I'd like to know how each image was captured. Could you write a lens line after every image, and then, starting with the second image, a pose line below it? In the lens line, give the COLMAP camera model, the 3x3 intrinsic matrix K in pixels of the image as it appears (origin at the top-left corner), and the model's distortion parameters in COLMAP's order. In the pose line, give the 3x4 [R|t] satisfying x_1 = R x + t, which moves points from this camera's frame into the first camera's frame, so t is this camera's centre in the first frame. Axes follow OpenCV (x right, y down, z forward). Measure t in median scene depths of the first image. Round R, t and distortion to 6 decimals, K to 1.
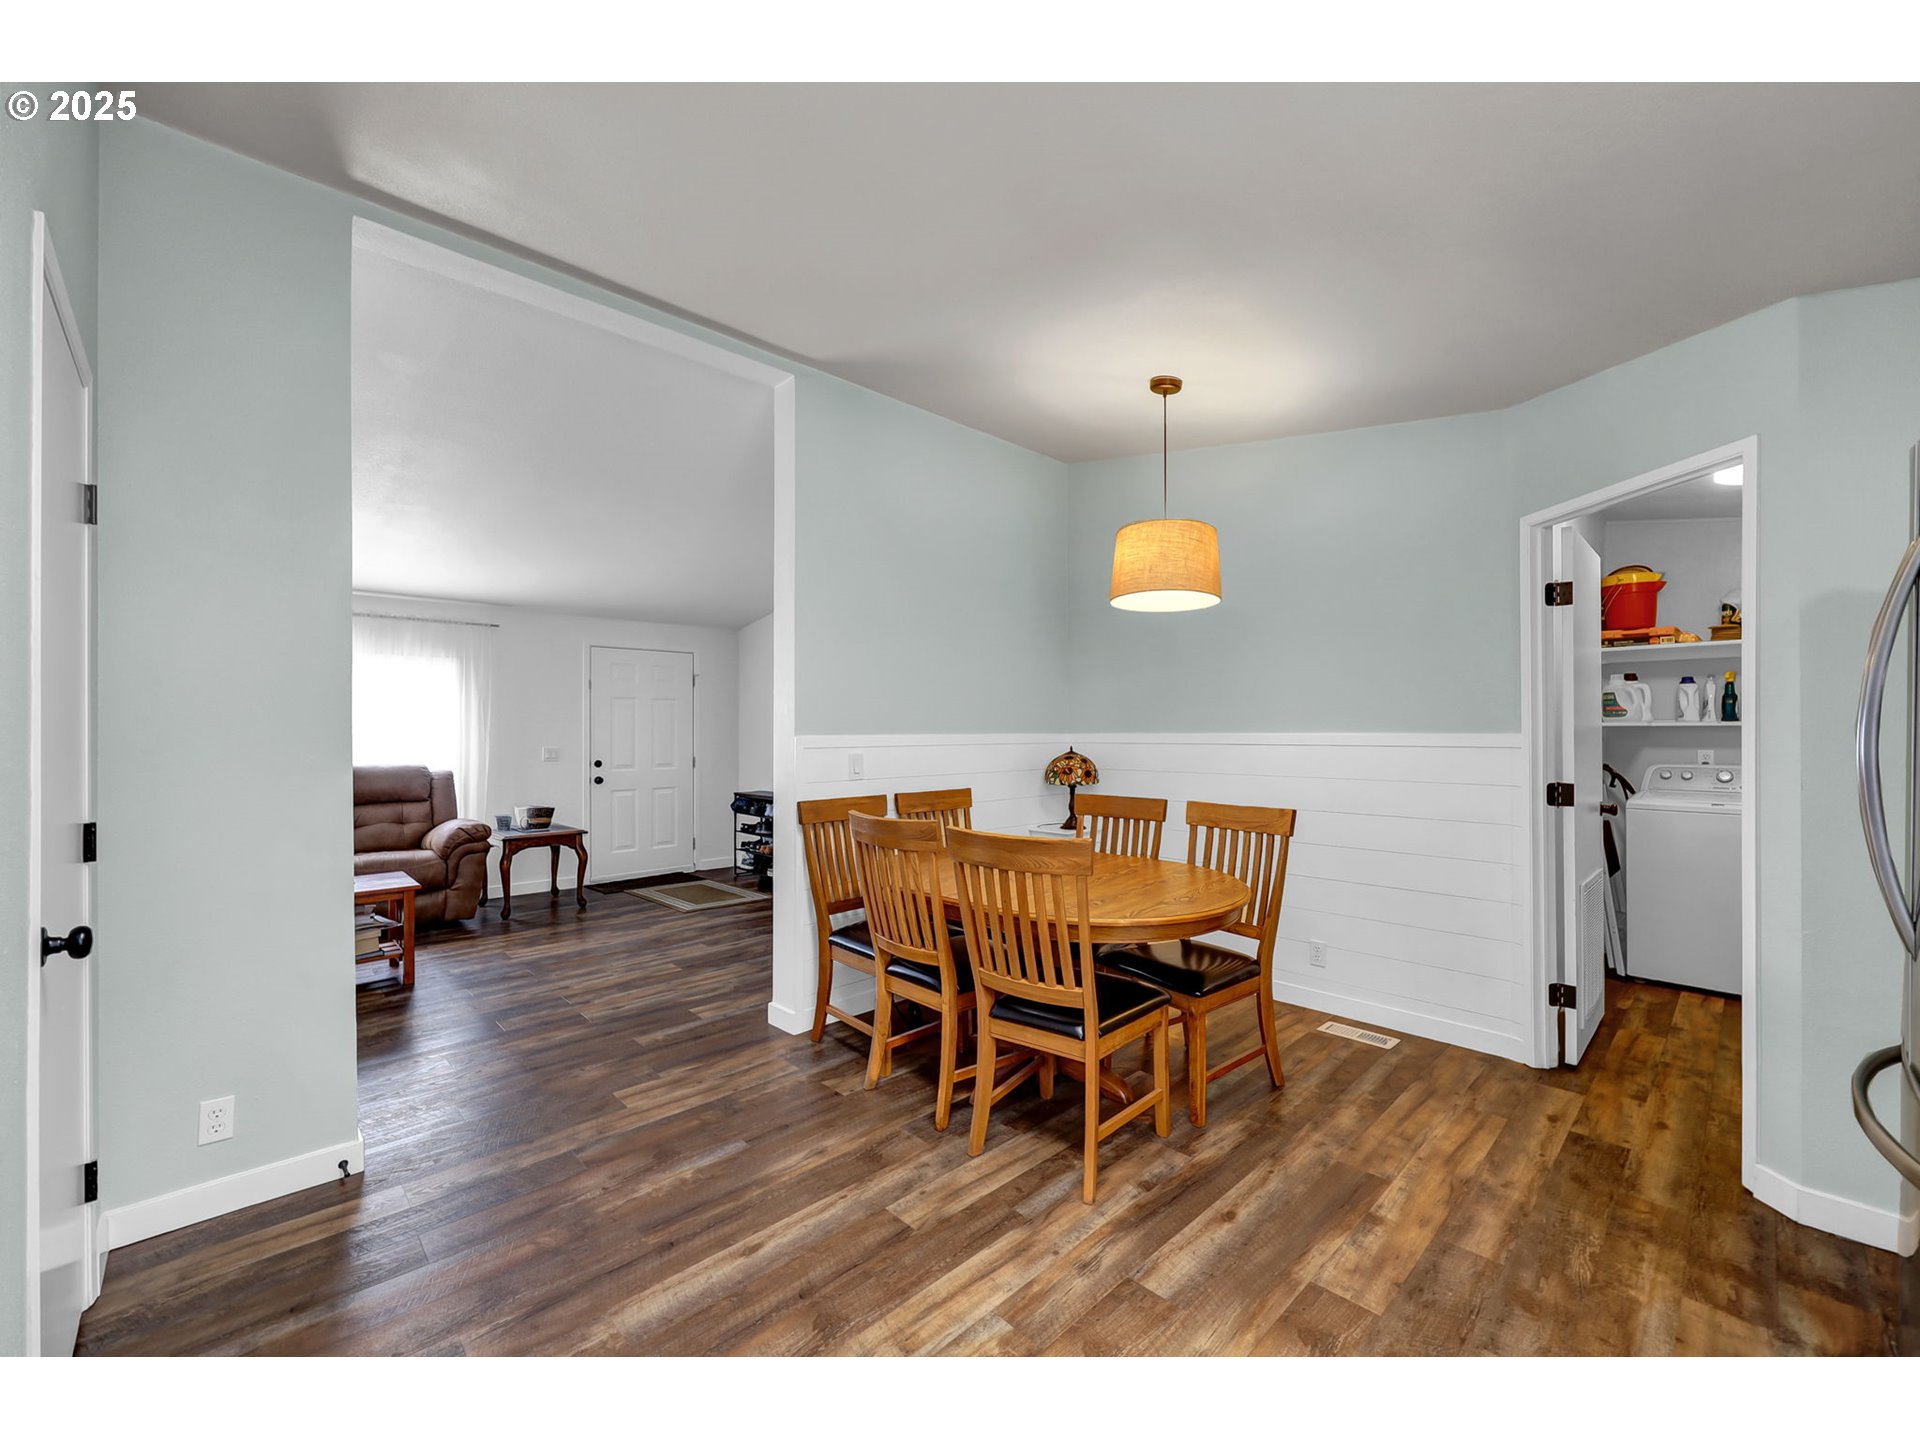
lens RADIAL K [[769.0, 0, 967.4], [0, 769.0, 723.1], [0, 0, 1]] dist [0.000065, -0.000024]
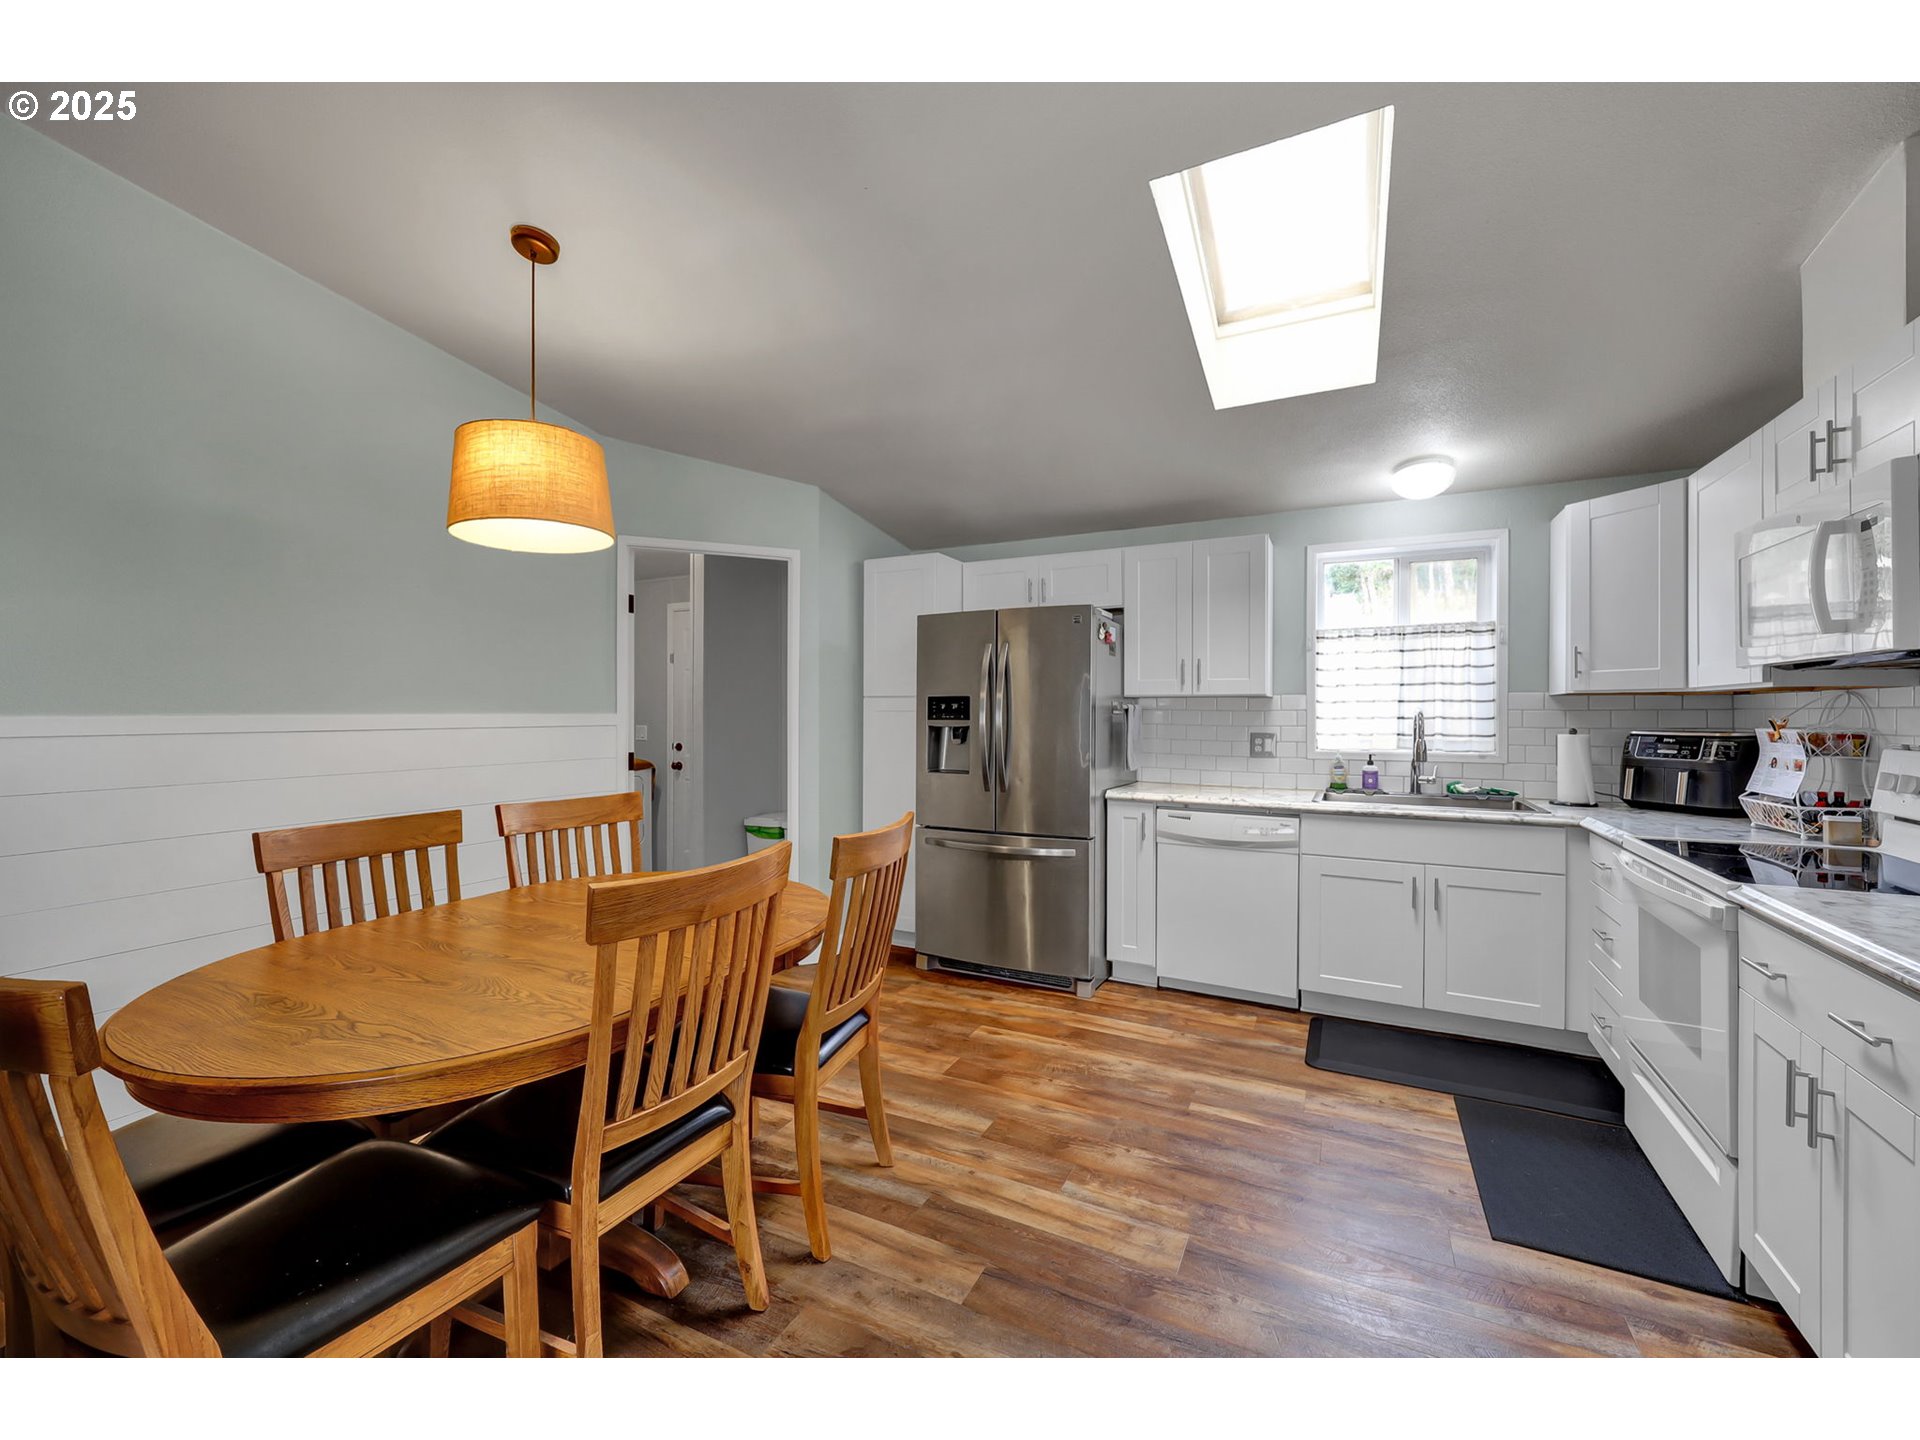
lens RADIAL K [[769.0, 0, 967.4], [0, 769.0, 723.1], [0, 0, 1]] dist [0.000065, -0.000024]
pose [[-0.330333, -0.012094, 0.943787, -0.645078], [-0.010048, 0.999906, 0.009296, 0.011854], [-0.943811, -0.006413, -0.330424, 0.946797]]
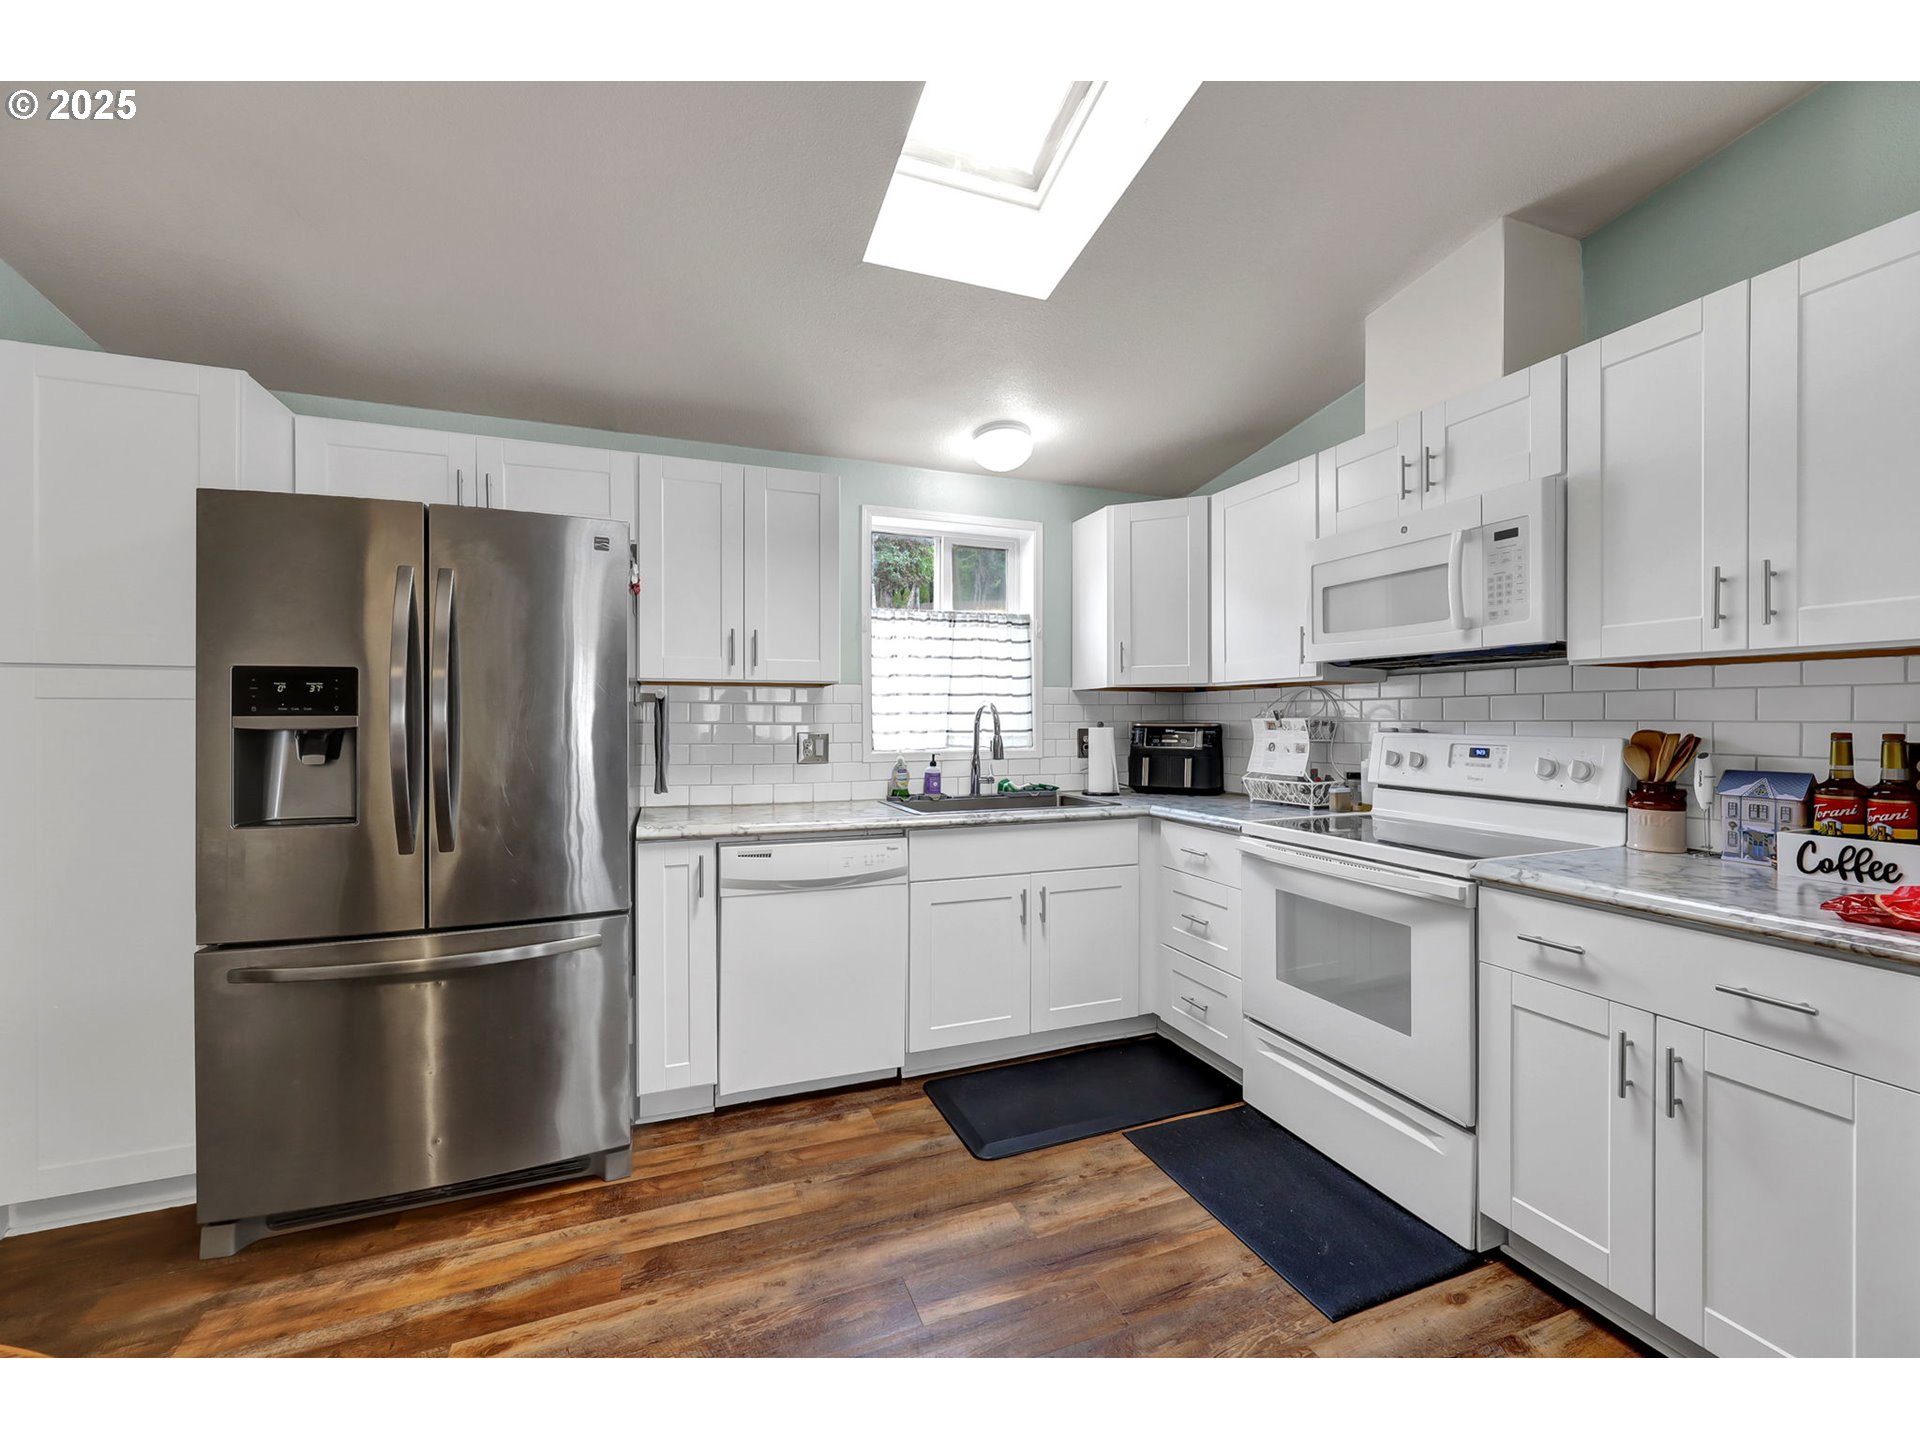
lens RADIAL K [[778.6, 0, 964.9], [0, 778.6, 721.7], [0, 0, 1]] dist [0.000161, -0.000061]
pose [[-0.921862, 0.000644, 0.387517, -0.134381], [-0.000946, 0.999992, -0.003911, 0.026675], [-0.387517, -0.003972, -0.921854, 0.920924]]
